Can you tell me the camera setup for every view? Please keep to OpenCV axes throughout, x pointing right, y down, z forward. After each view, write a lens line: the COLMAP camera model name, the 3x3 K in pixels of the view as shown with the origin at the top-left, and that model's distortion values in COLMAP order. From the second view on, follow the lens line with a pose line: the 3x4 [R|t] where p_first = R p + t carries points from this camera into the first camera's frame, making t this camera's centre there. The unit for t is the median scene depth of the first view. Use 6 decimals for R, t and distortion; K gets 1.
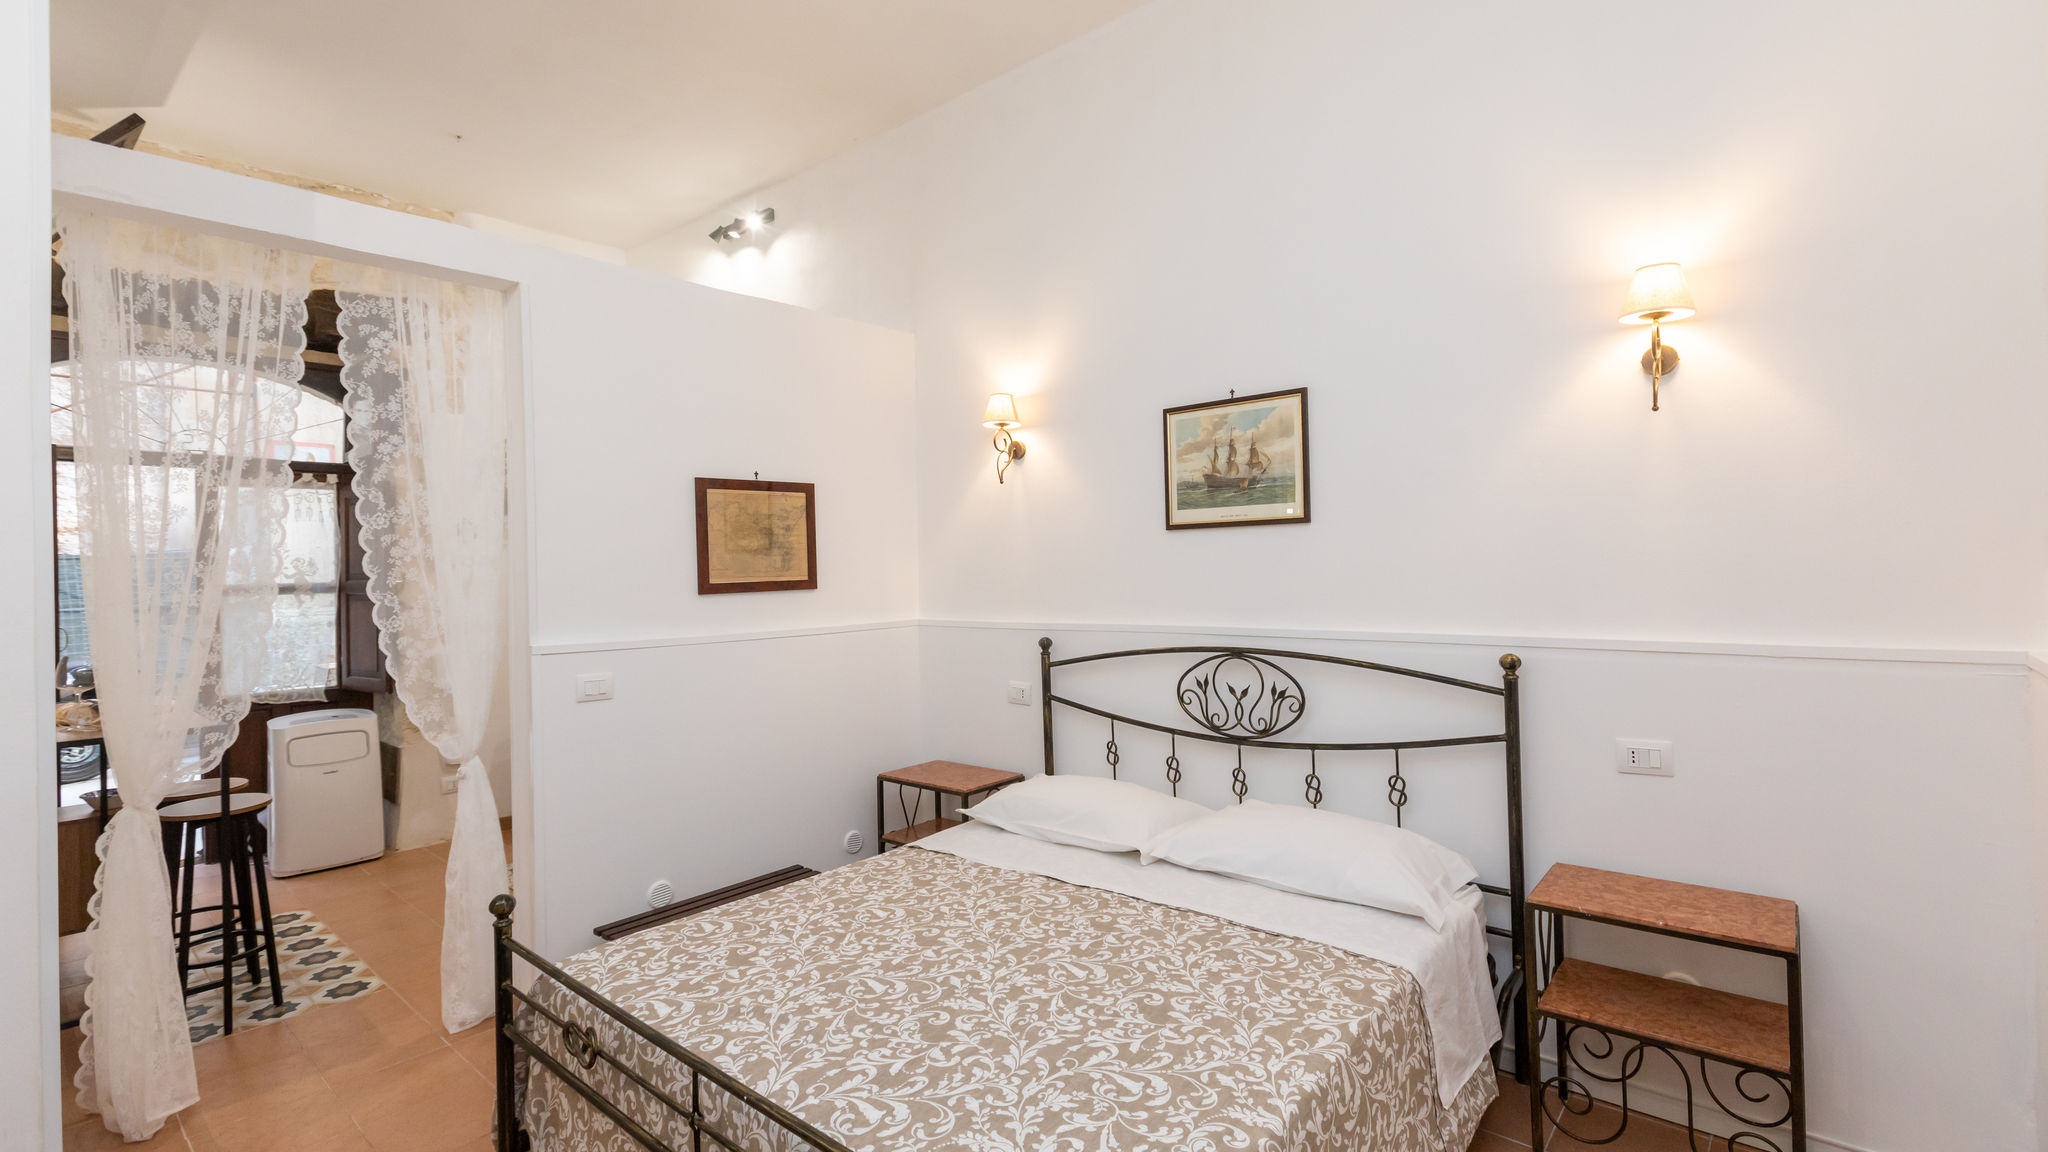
lens RADIAL K [[935.6, 0, 1011.8], [0, 935.6, 570.4], [0, 0, 1]] dist [0.000178, -0.001018]
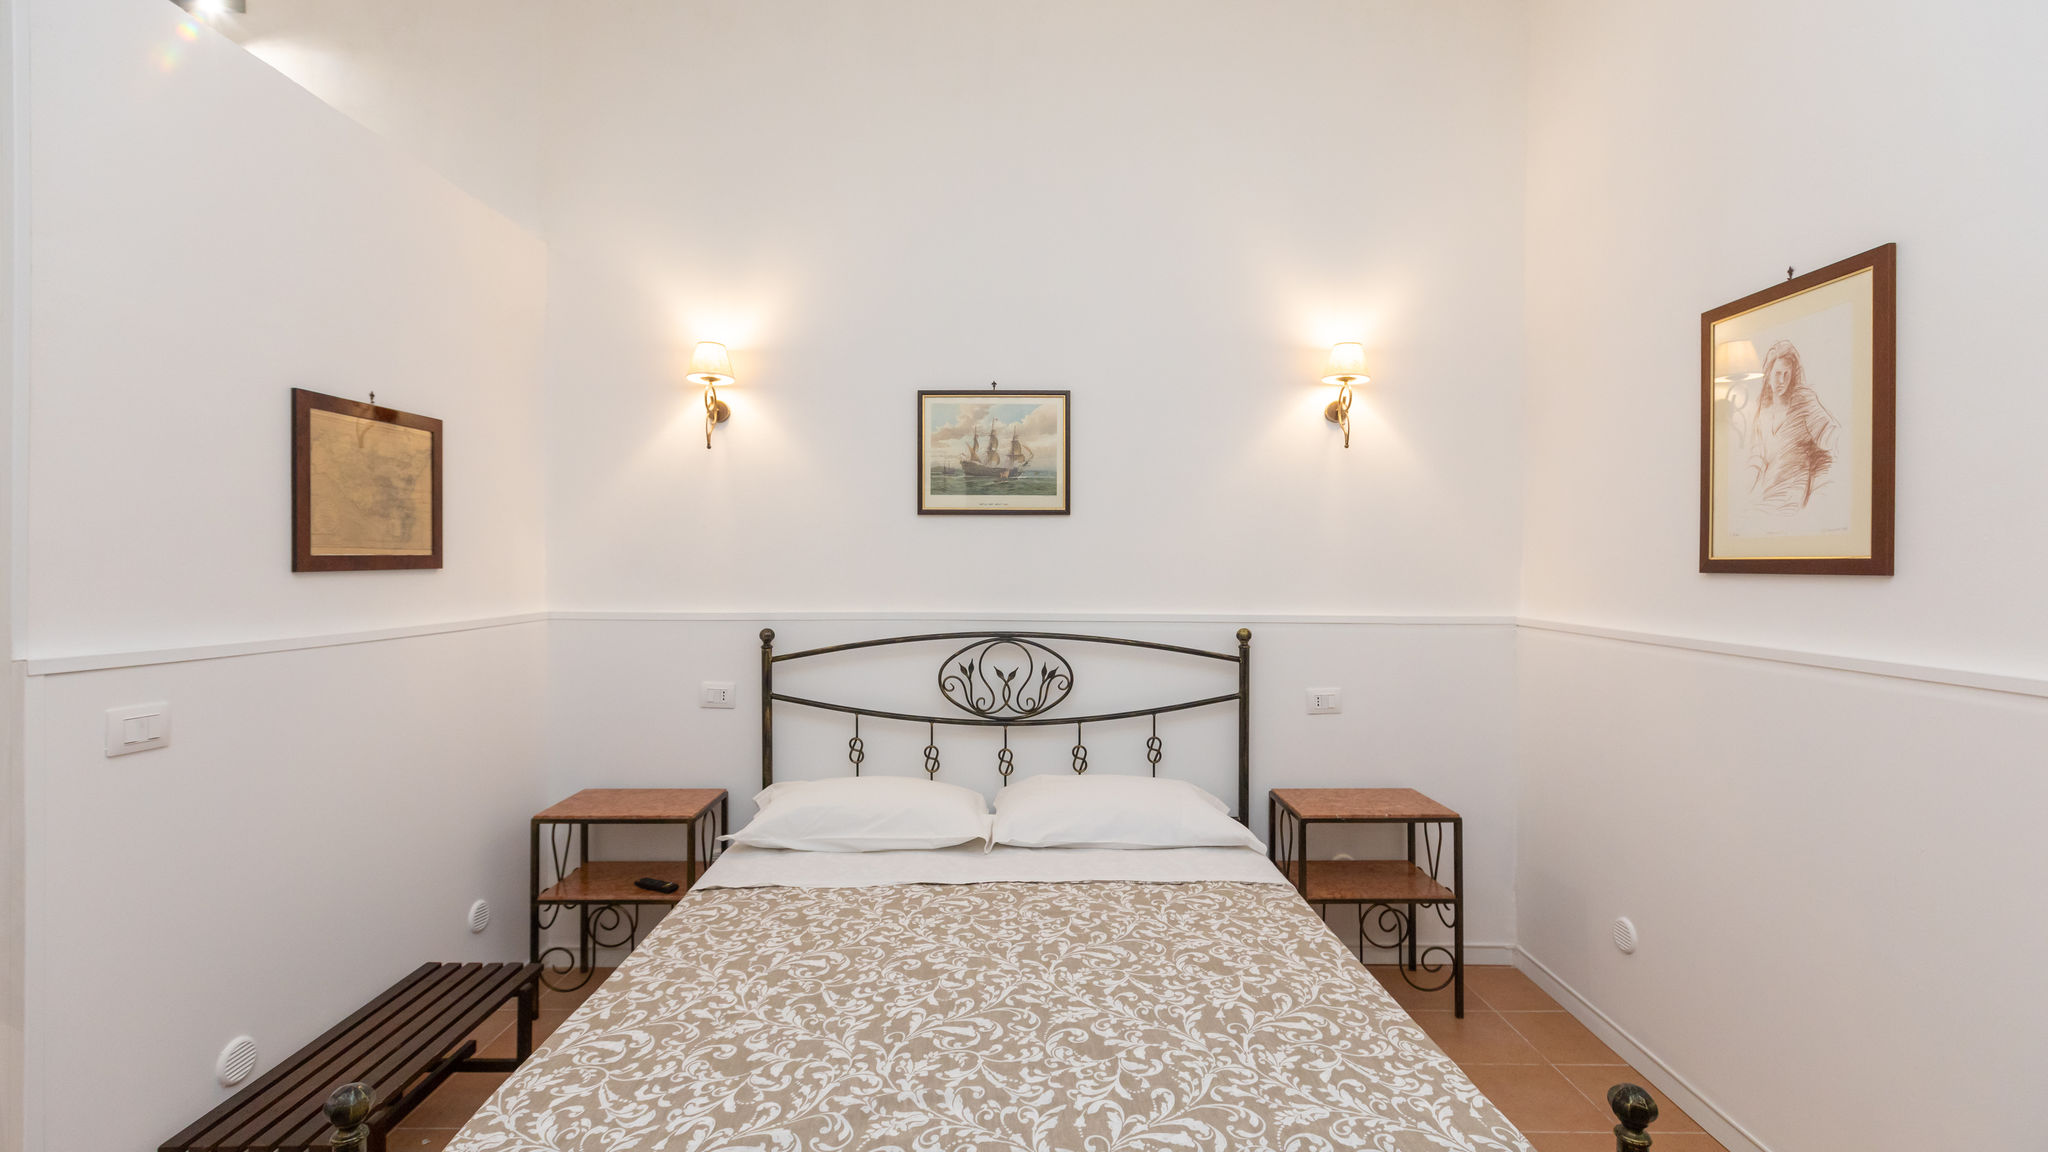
lens RADIAL K [[935.6, 0, 1032.2], [0, 935.6, 566.0], [0, 0, 1]] dist [0.000178, -0.001018]
pose [[0.743864, 0.022605, 0.667949, -0.425811], [-0.019907, 0.999734, -0.011663, 0.020995], [-0.668035, -0.004622, 0.744116, 0.209393]]
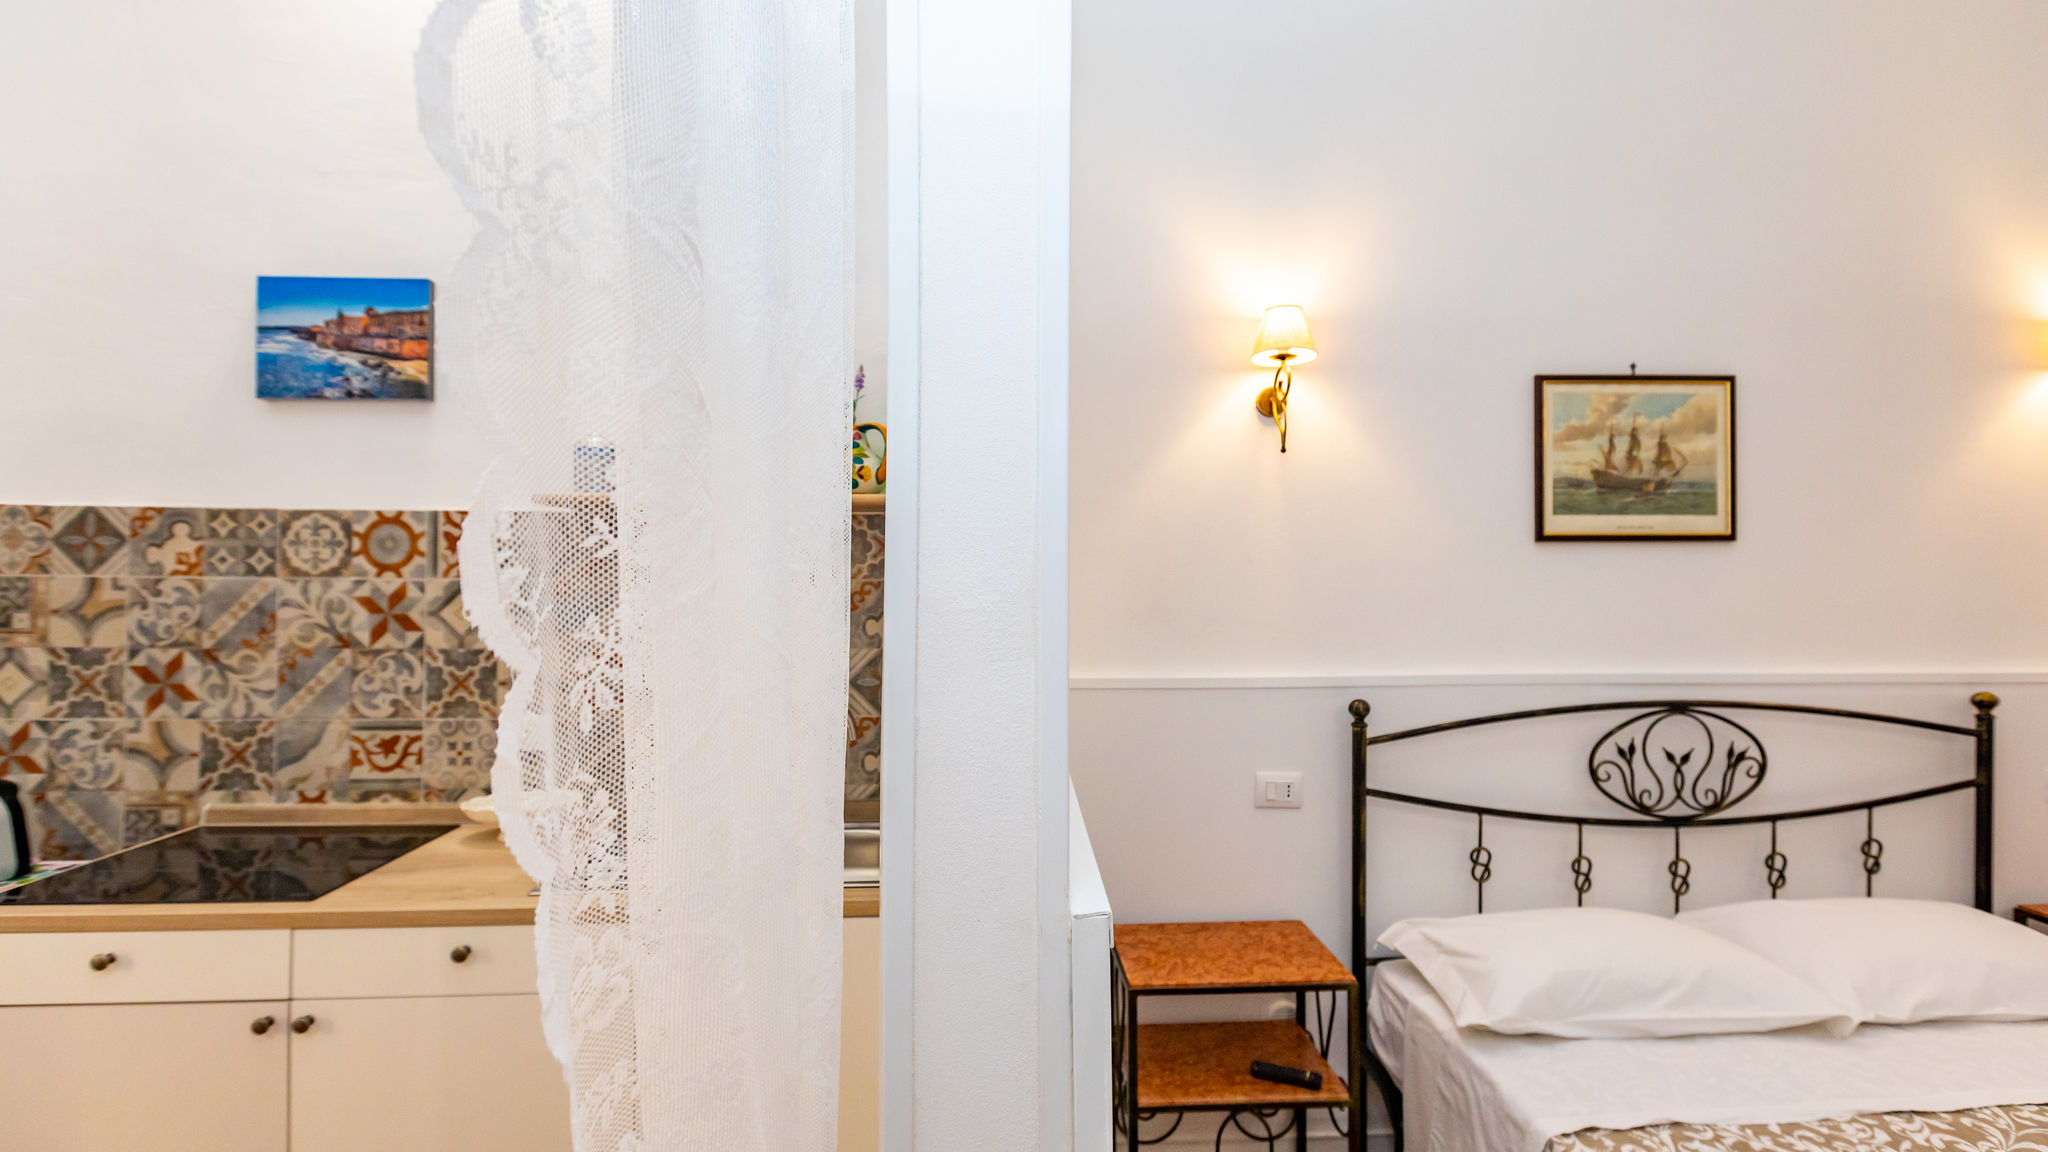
lens RADIAL K [[935.6, 0, 1028.2], [0, 935.6, 571.7], [0, 0, 1]] dist [0.000178, -0.001018]
pose [[0.721367, 0.021486, 0.692220, -0.666828], [-0.013218, 0.999764, -0.017257, -0.002138], [-0.692427, 0.003299, 0.721480, 0.807396]]
